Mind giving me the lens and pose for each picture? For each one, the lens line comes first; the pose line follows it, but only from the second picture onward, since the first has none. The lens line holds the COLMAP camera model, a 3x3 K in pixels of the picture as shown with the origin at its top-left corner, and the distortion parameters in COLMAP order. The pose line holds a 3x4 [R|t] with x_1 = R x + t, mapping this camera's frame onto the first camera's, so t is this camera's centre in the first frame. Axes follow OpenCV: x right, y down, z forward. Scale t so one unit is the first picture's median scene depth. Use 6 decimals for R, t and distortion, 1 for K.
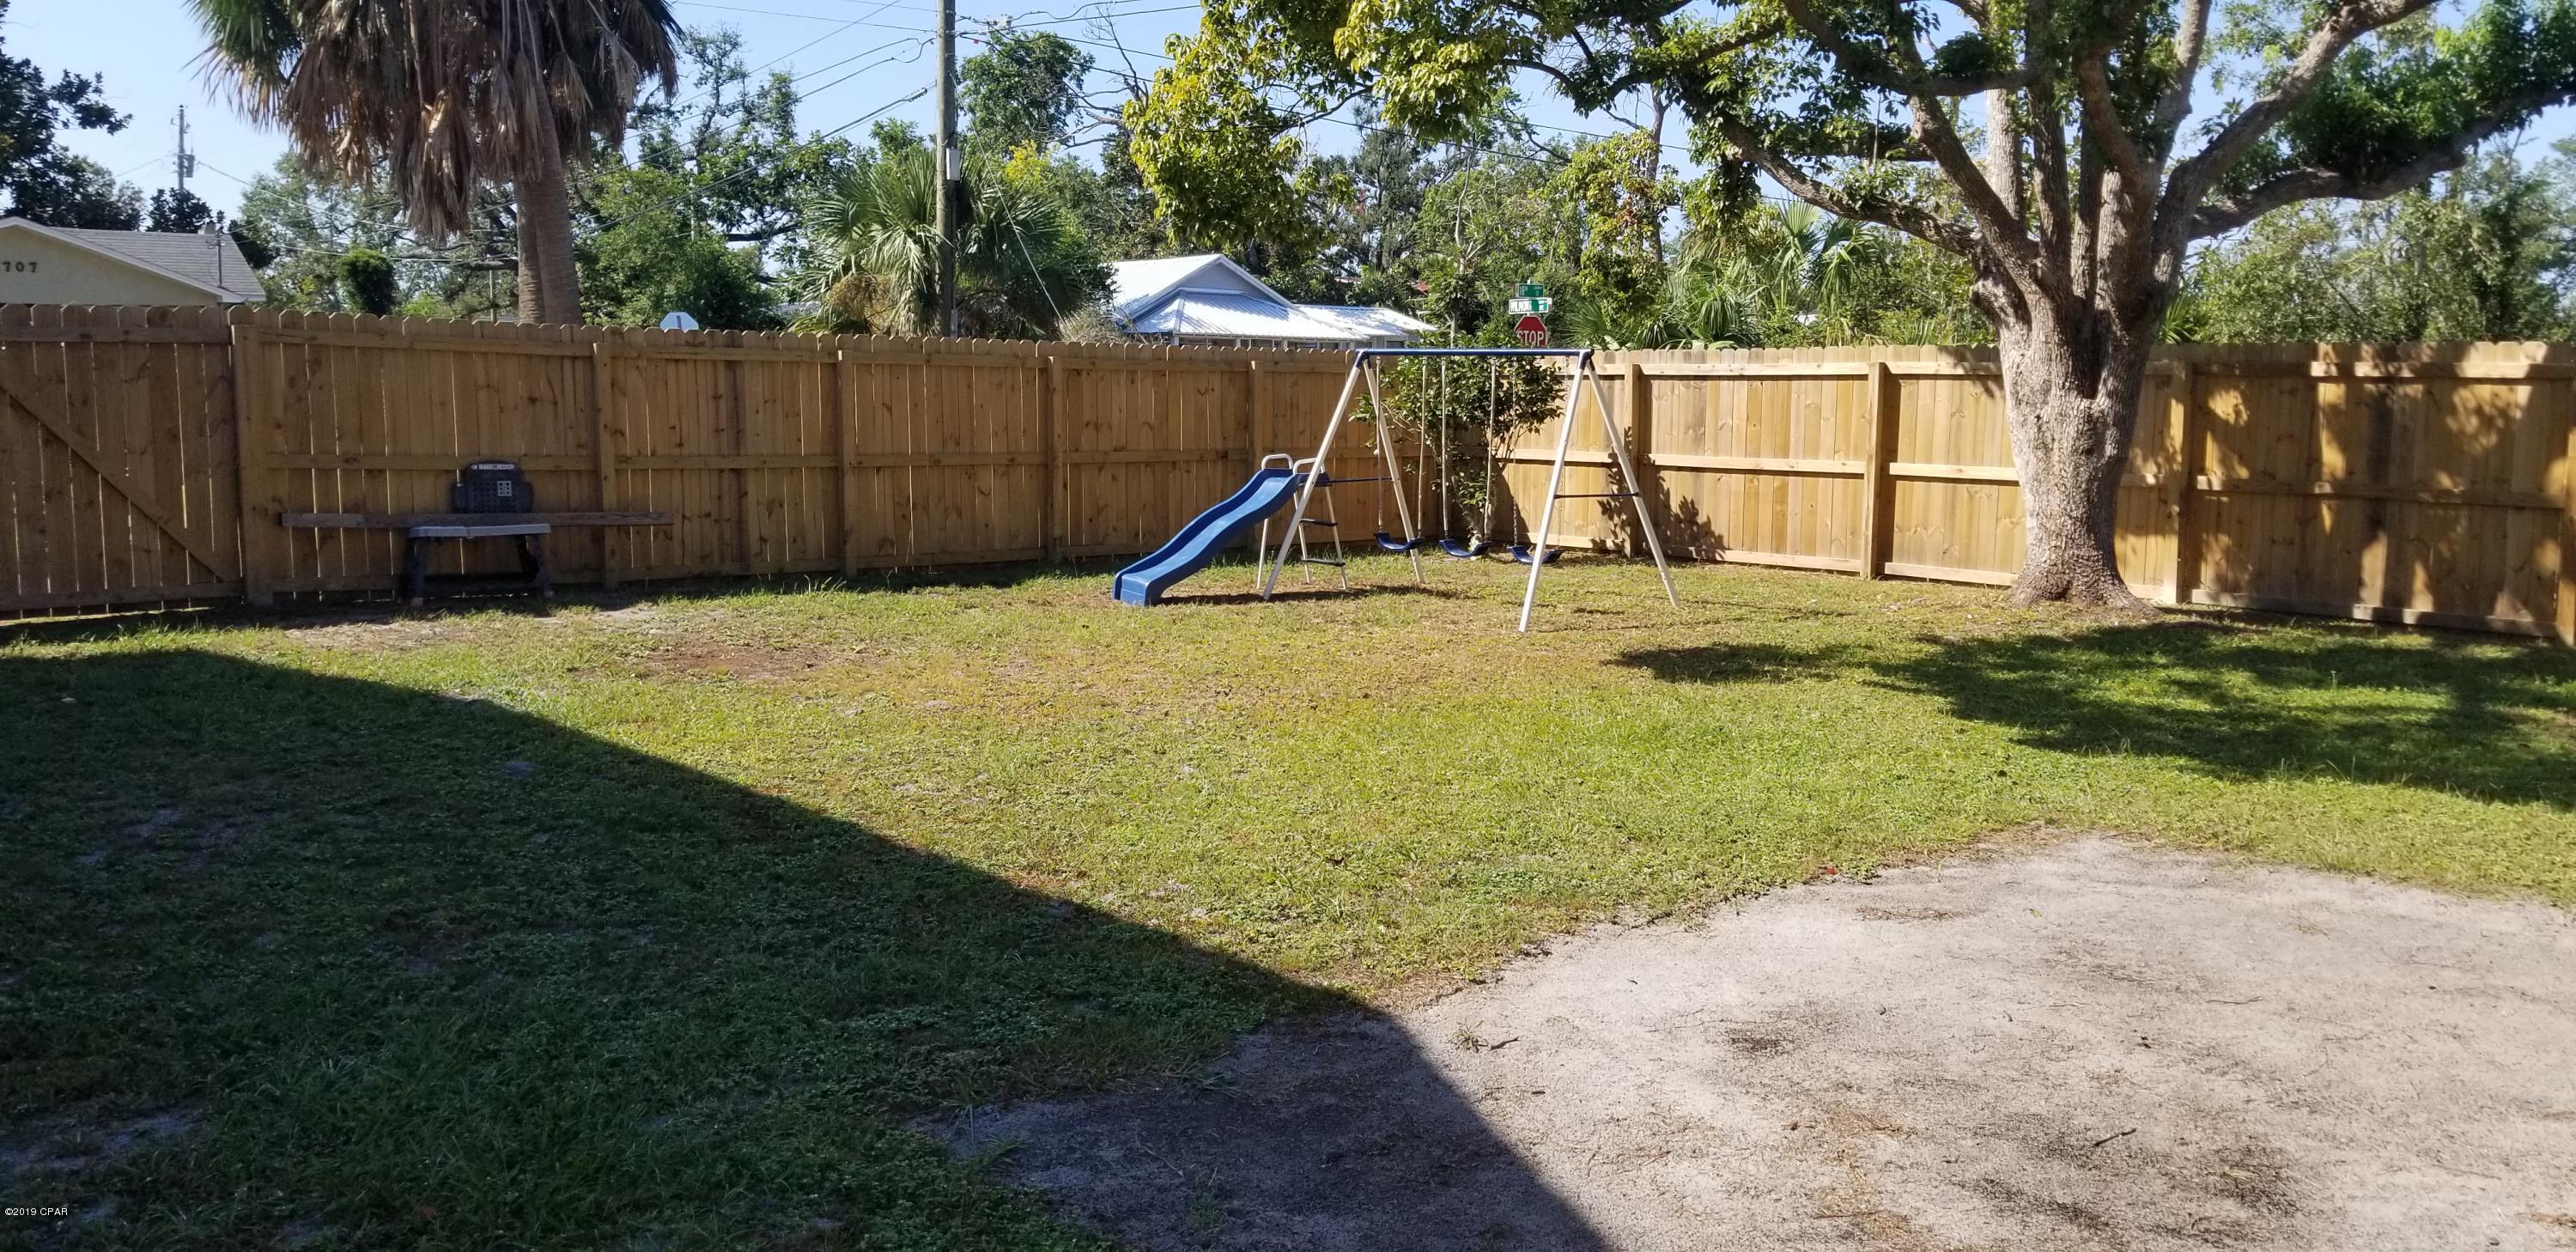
lens RADIAL K [[2020.6, 0, 1302.2], [0, 2020.6, 630.2], [0, 0, 1]] dist [0.125330, -0.240831]
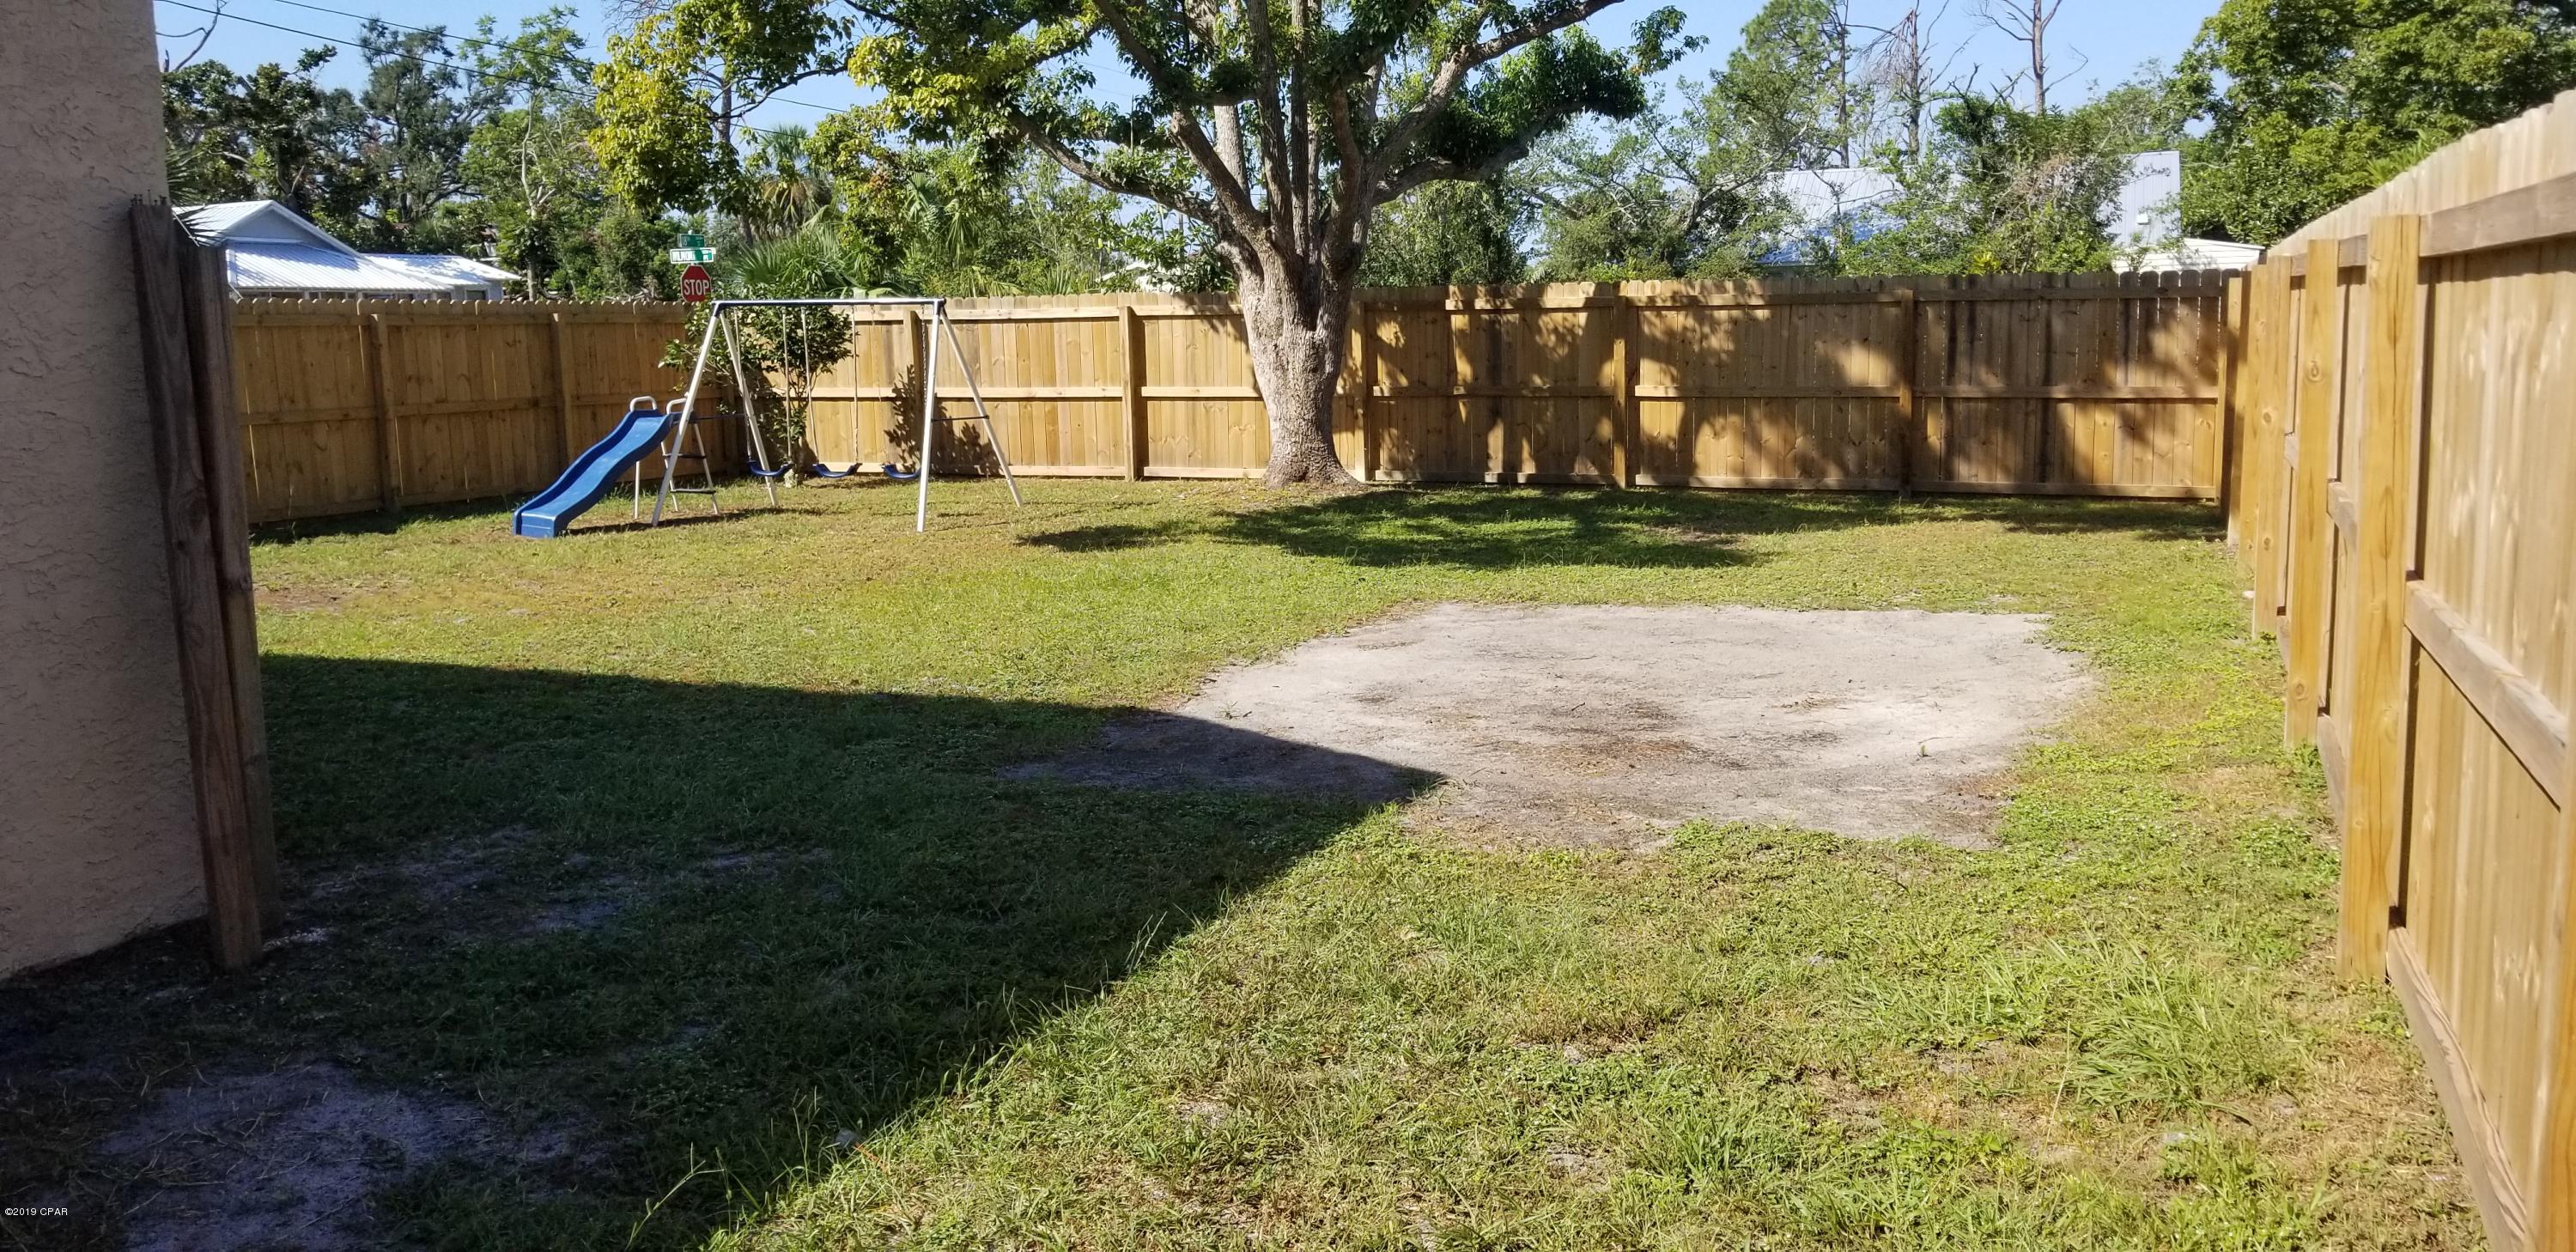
lens RADIAL K [[2020.6, 0, 1302.2], [0, 2020.6, 630.2], [0, 0, 1]] dist [0.125330, -0.240831]
pose [[0.895552, -0.093246, 0.435077, -0.198719], [0.081742, 0.995631, 0.045130, 0.020766], [-0.437384, -0.004853, 0.899262, -0.180883]]
